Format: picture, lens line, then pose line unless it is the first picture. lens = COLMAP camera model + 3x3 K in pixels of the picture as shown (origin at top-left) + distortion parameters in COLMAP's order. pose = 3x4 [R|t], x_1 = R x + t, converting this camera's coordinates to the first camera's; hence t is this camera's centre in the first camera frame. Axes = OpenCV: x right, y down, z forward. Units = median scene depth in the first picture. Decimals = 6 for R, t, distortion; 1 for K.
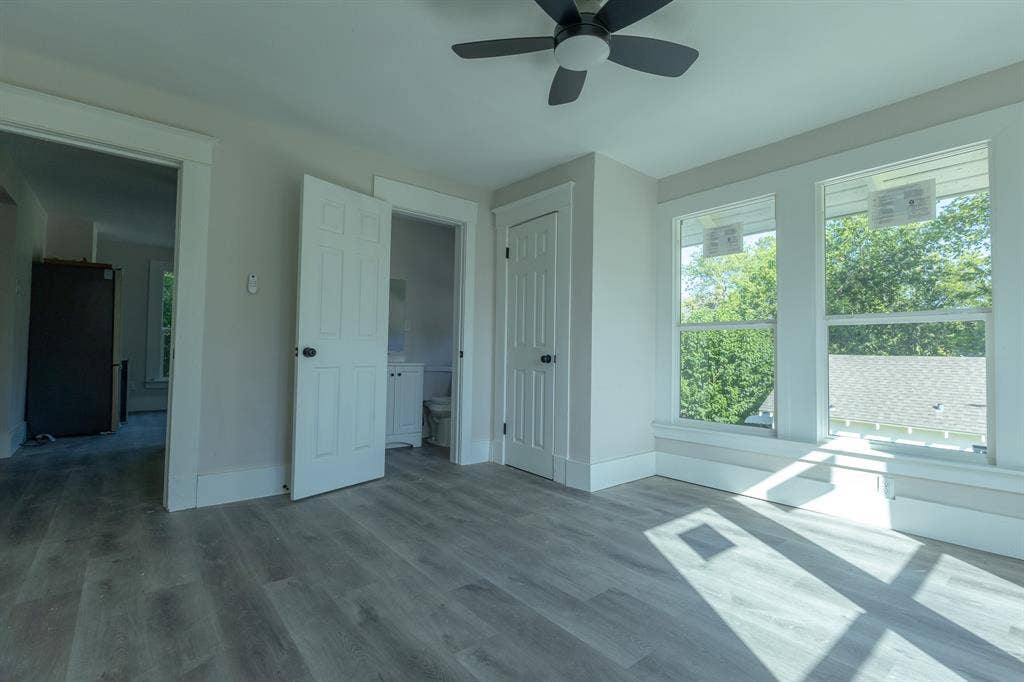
lens RADIAL K [[471.1, 0, 515.8], [0, 471.1, 339.5], [0, 0, 1]] dist [0.003050, 0.001248]
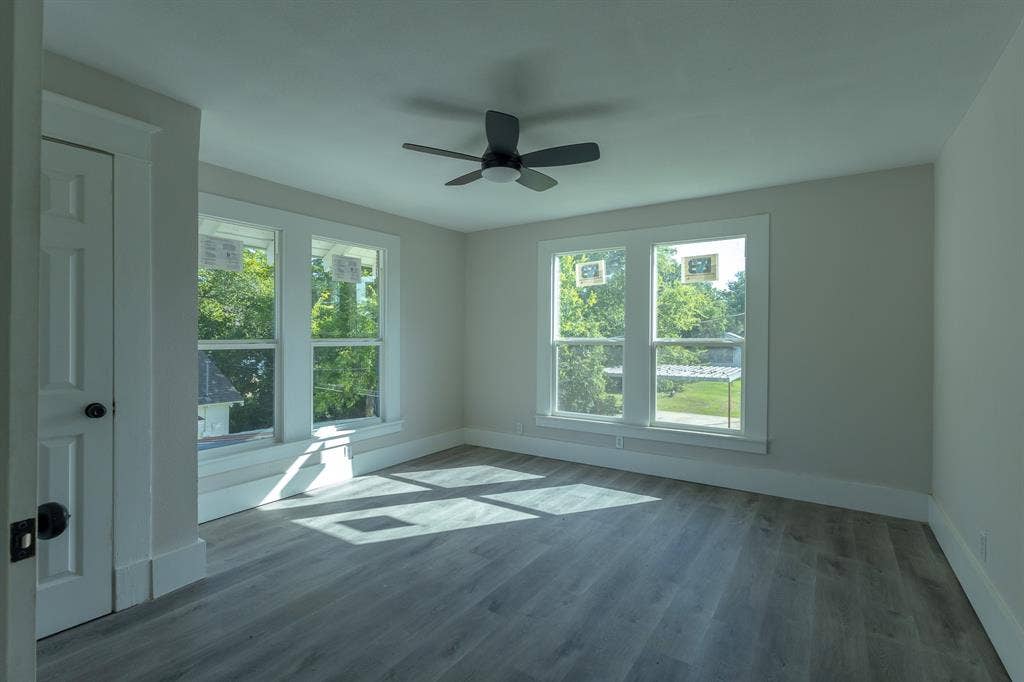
lens RADIAL K [[471.1, 0, 515.8], [0, 471.1, 339.5], [0, 0, 1]] dist [0.003050, 0.001248]
pose [[-0.289098, -0.020350, 0.957083, -0.868568], [-0.036101, 0.999295, 0.010343, -0.095367], [-0.956618, -0.031562, -0.289629, 0.959260]]
